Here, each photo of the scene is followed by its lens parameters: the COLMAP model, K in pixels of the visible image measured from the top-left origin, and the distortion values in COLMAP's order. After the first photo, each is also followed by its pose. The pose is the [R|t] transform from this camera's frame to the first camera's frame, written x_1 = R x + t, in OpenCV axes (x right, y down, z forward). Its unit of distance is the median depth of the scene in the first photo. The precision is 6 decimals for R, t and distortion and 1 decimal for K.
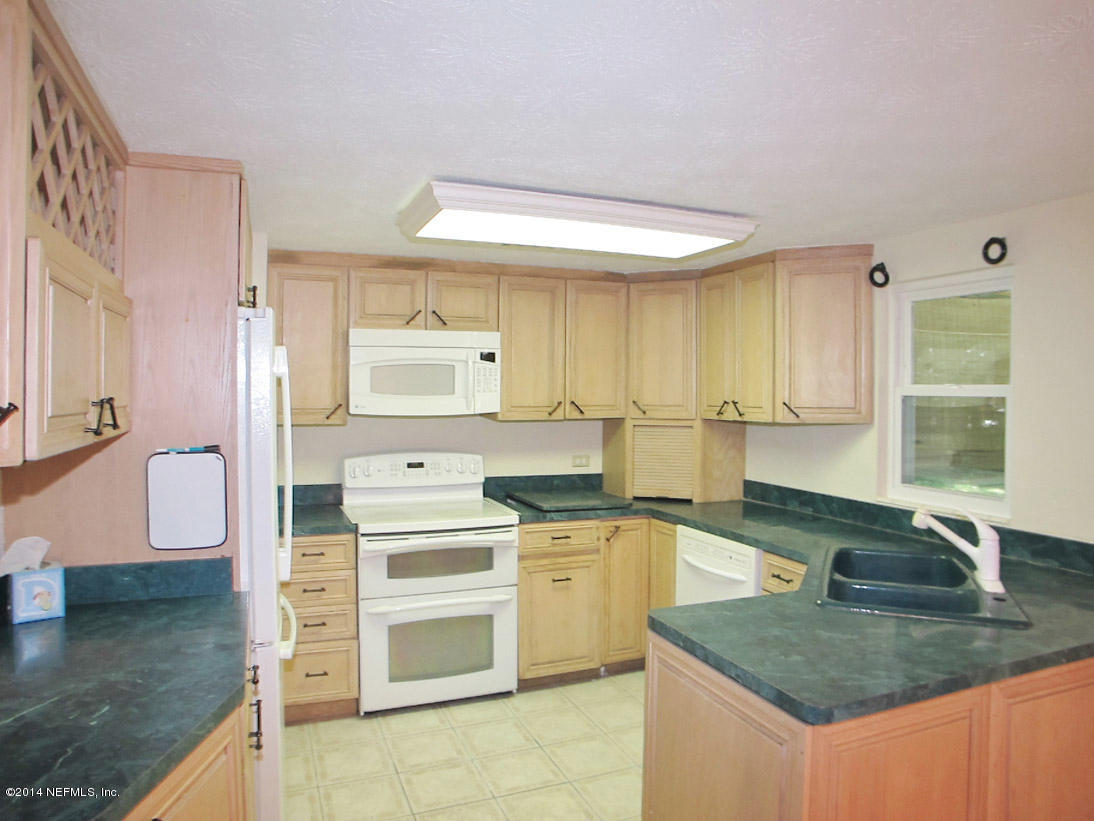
lens RADIAL K [[725.5, 0, 547.5], [0, 725.5, 401.0], [0, 0, 1]] dist [-0.136423, 0.087521]
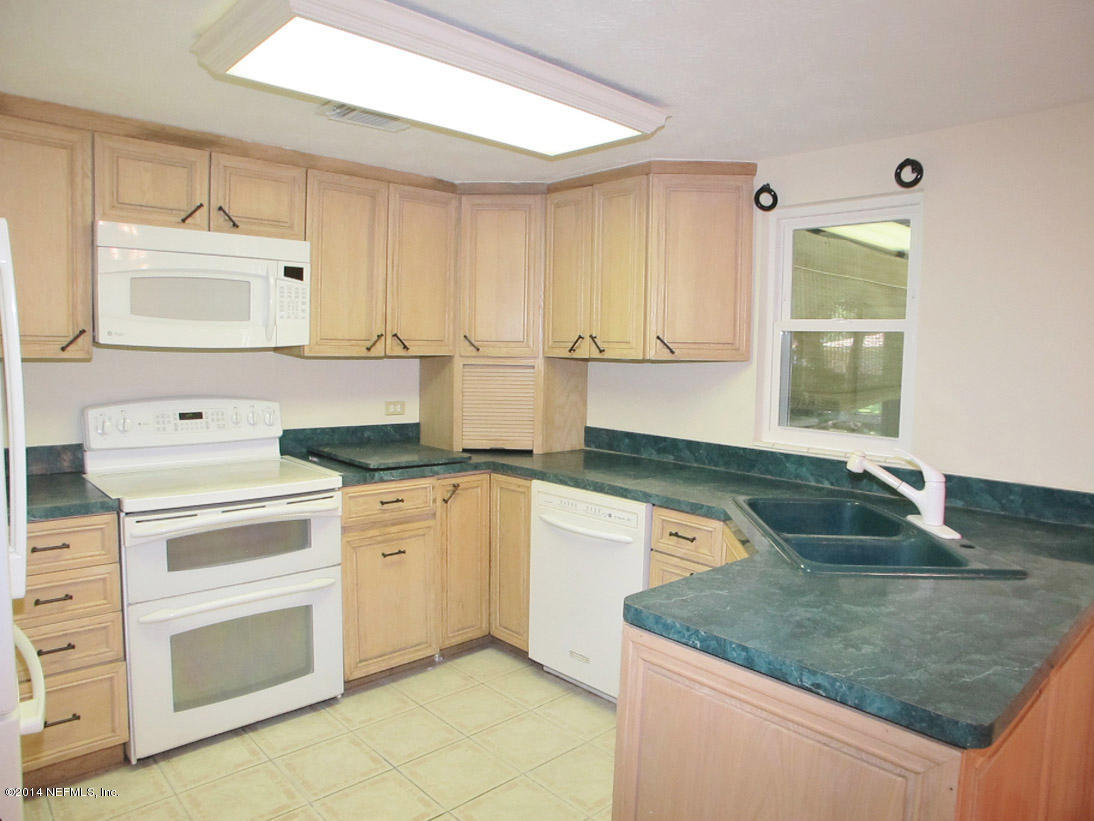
lens RADIAL K [[726.7, 0, 542.8], [0, 726.7, 405.0], [0, 0, 1]] dist [-0.136423, 0.088612]
pose [[0.935493, -0.012680, 0.353117, -0.107075], [-0.011637, 0.997708, 0.066655, 0.026343], [-0.353153, -0.066465, 0.933202, 0.199419]]
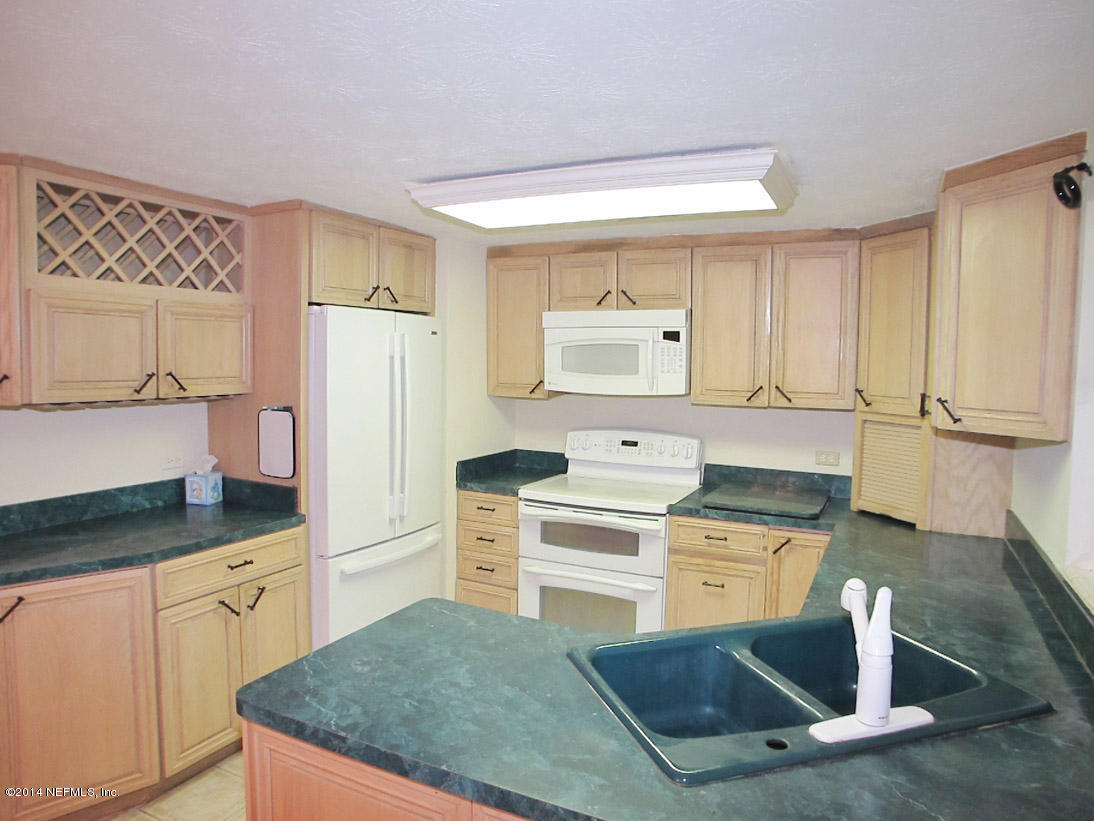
lens RADIAL K [[725.5, 0, 547.5], [0, 725.5, 401.0], [0, 0, 1]] dist [-0.136423, 0.087521]
pose [[0.660192, 0.051521, -0.749328, 0.539506], [-0.026595, 0.998623, 0.045230, -0.014600], [0.750626, -0.009932, 0.660653, 0.261115]]
